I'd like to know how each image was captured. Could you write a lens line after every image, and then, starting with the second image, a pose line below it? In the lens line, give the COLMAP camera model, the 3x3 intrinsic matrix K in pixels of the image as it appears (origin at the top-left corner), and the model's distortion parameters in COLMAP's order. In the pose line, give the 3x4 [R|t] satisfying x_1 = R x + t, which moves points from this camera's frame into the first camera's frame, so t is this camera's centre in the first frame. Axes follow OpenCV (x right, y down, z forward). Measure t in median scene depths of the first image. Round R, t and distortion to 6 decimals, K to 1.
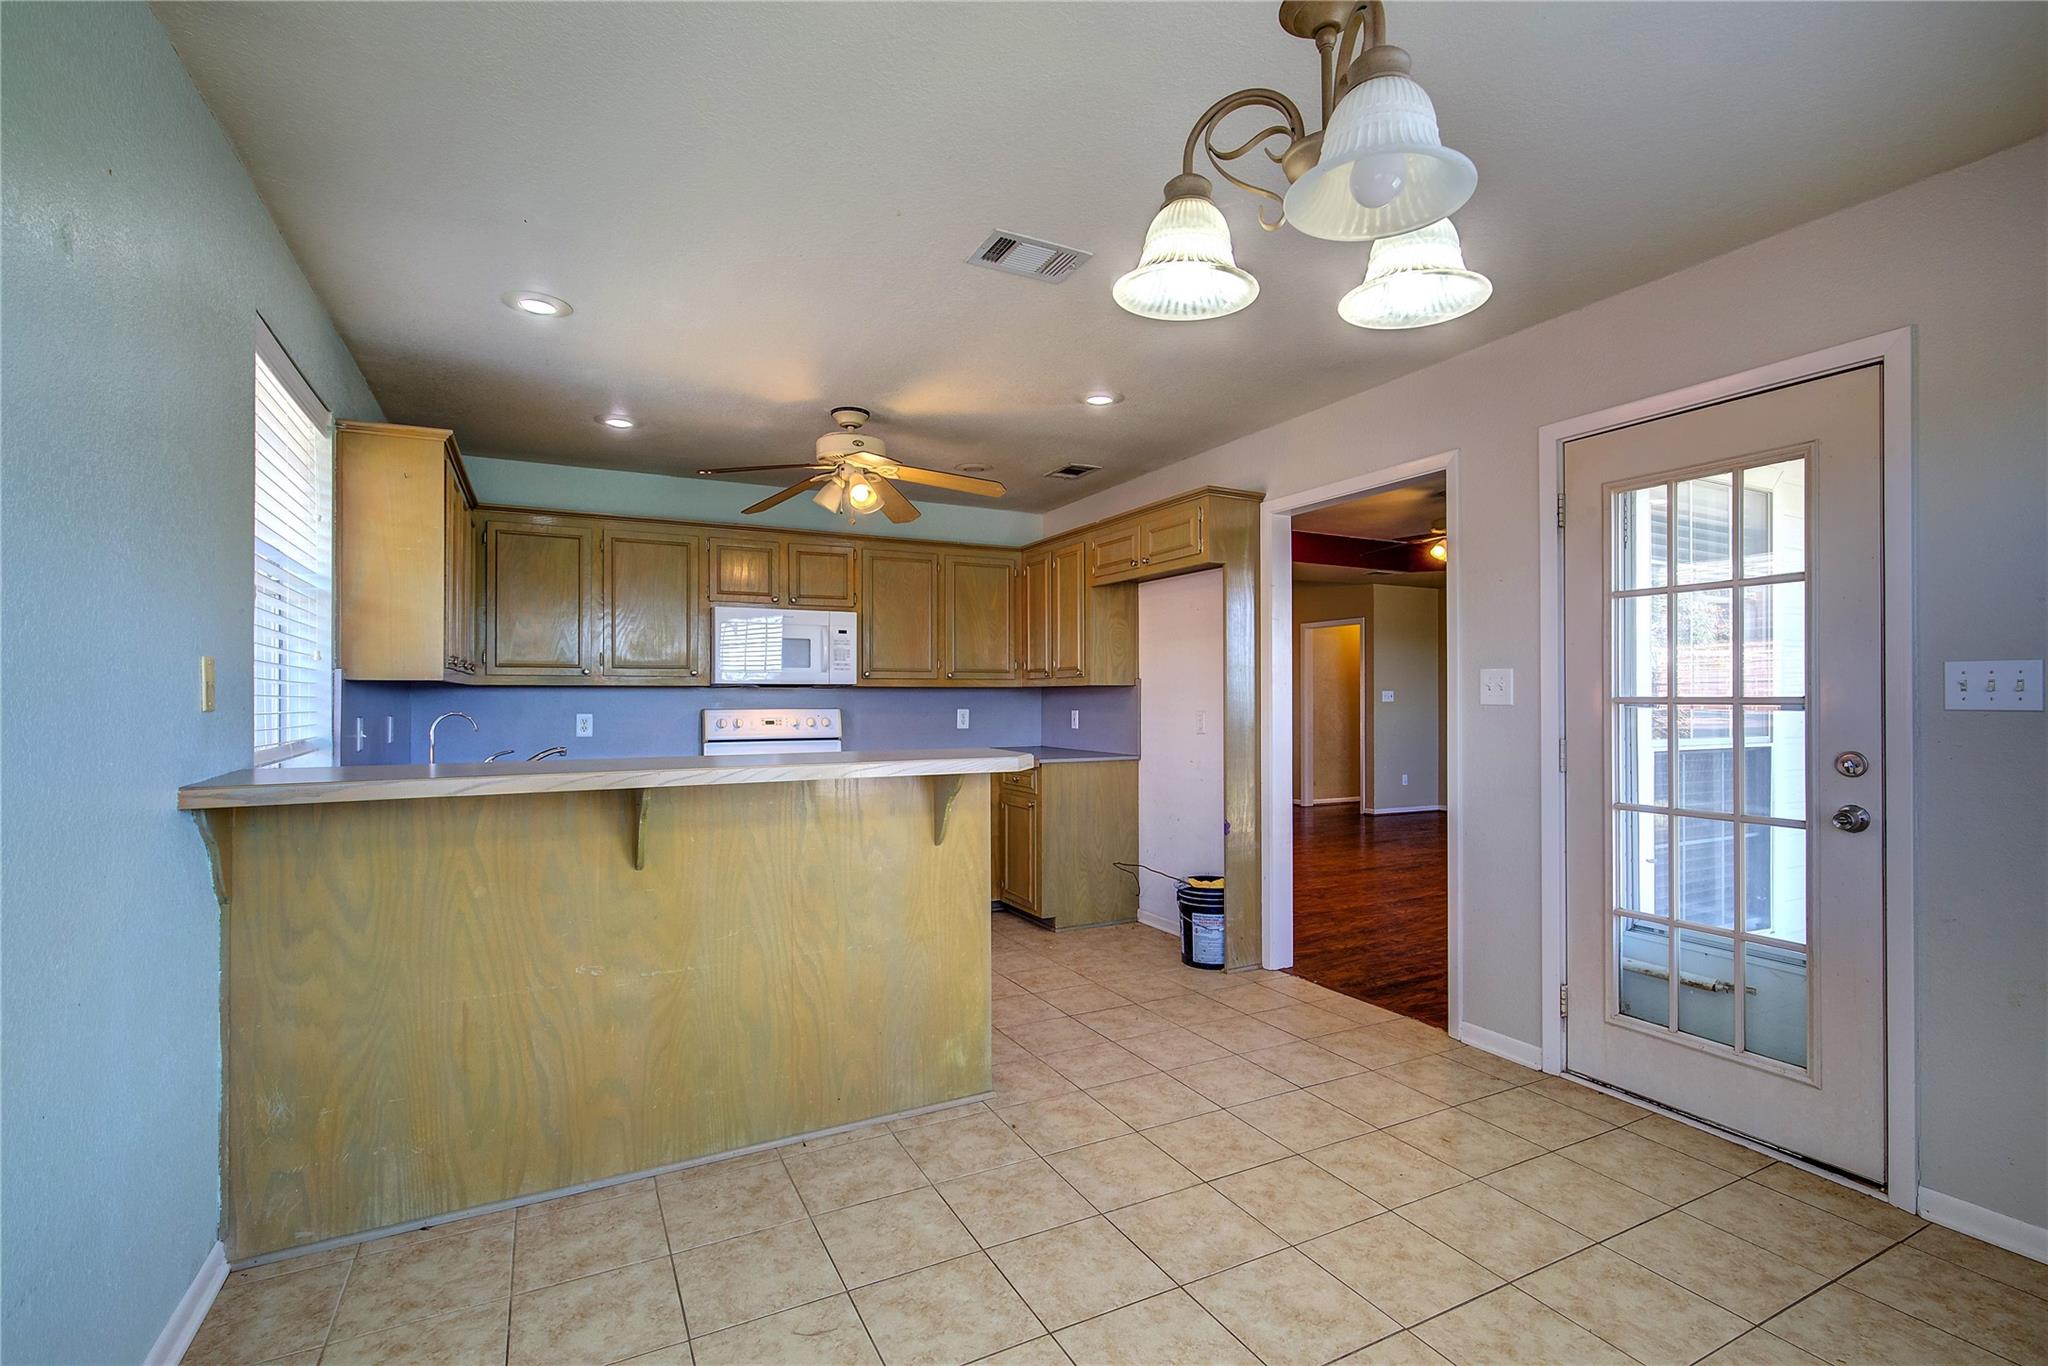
lens RADIAL K [[931.2, 0, 1035.0], [0, 931.2, 687.4], [0, 0, 1]] dist [0.000326, 0.000885]
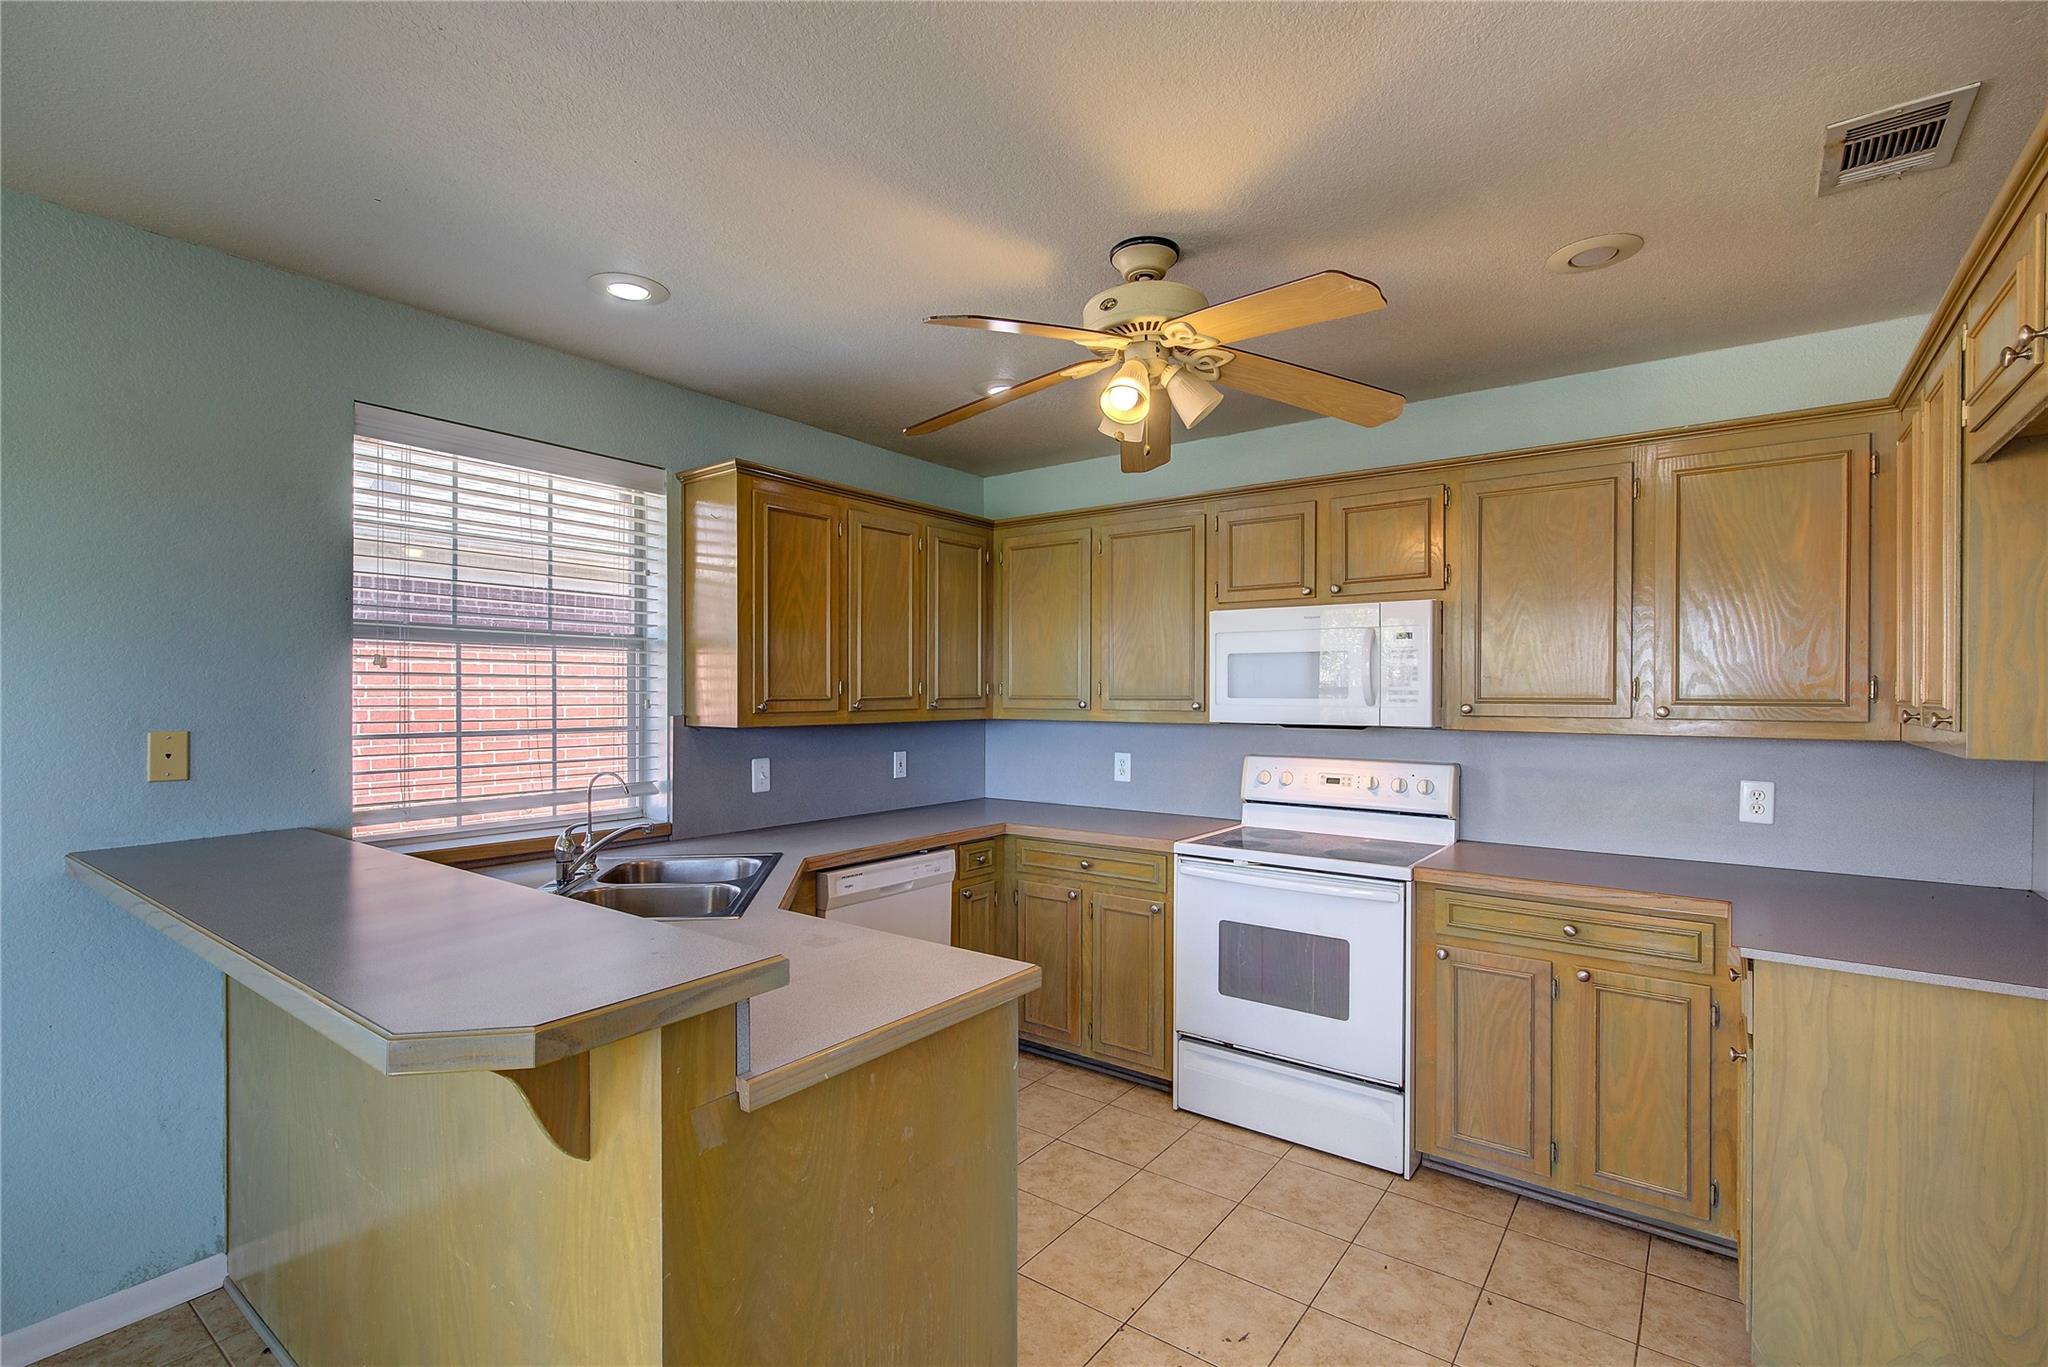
lens RADIAL K [[931.2, 0, 1030.8], [0, 931.2, 694.0], [0, 0, 1]] dist [0.000326, 0.000885]
pose [[0.439301, 0.004500, -0.898328, 0.396270], [0.007082, 0.999939, 0.008472, -0.057280], [0.898312, -0.010084, 0.439243, 1.019907]]
